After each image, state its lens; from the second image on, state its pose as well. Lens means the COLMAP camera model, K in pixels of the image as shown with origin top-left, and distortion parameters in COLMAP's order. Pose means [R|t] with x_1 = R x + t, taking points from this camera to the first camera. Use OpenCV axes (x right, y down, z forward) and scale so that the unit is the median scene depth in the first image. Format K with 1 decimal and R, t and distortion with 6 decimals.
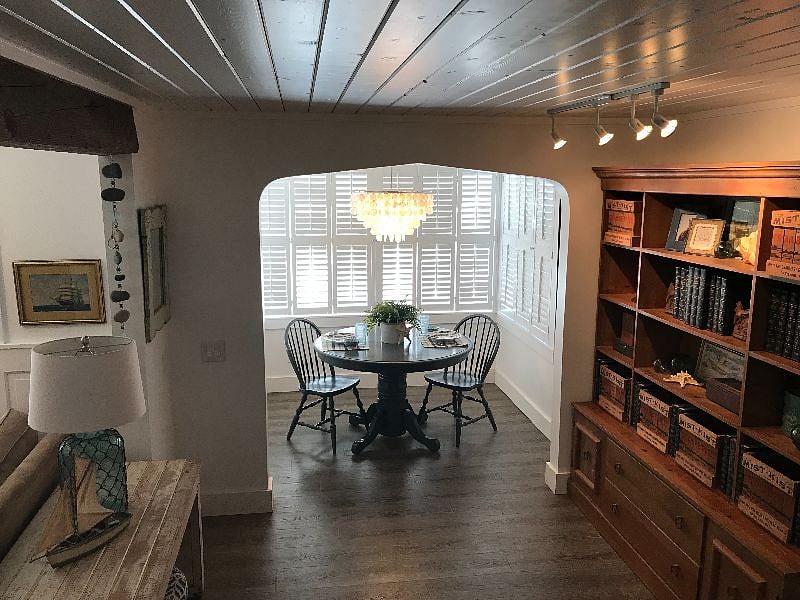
lens RADIAL K [[658.2, 0, 399.5], [0, 658.2, 301.1], [0, 0, 1]] dist [0.013876, -0.017582]
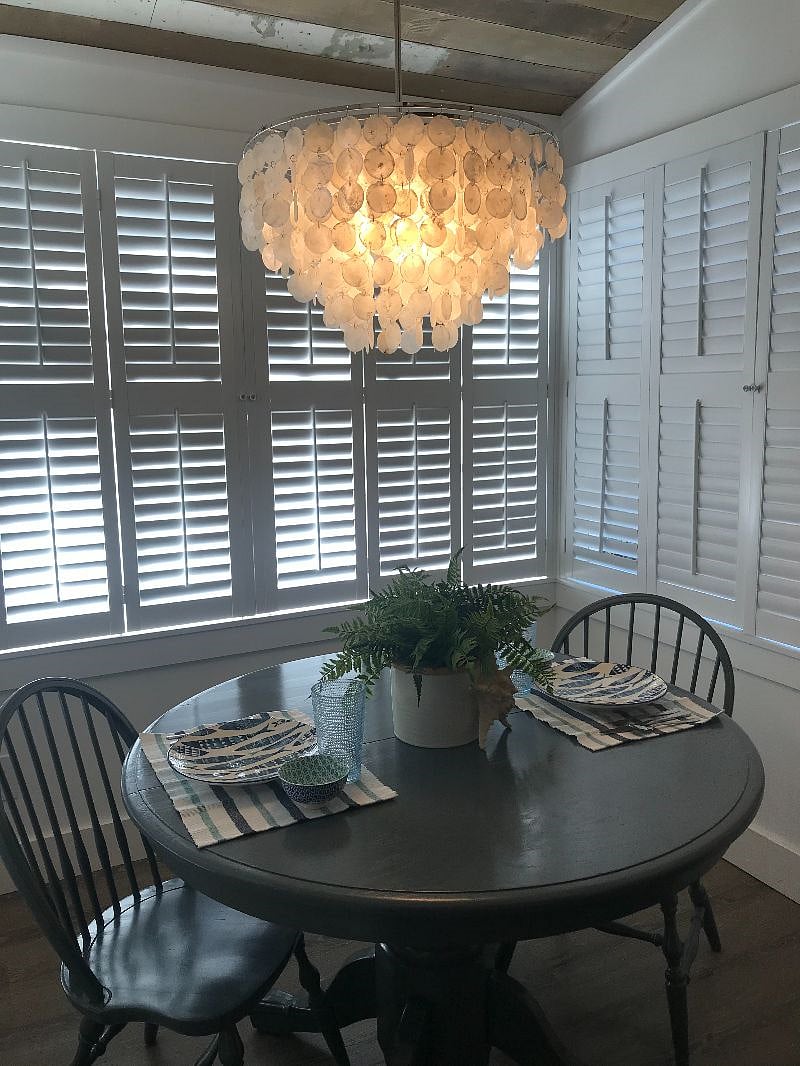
lens RADIAL K [[877.1, 0, 402.0], [0, 877.1, 527.4], [0, 0, 1]] dist [0.013876, -0.017582]
pose [[0.946597, -0.068065, 0.315151, -0.105905], [0.078495, 0.996704, -0.020508, -0.011701], [-0.312717, 0.044151, 0.948820, 0.551238]]
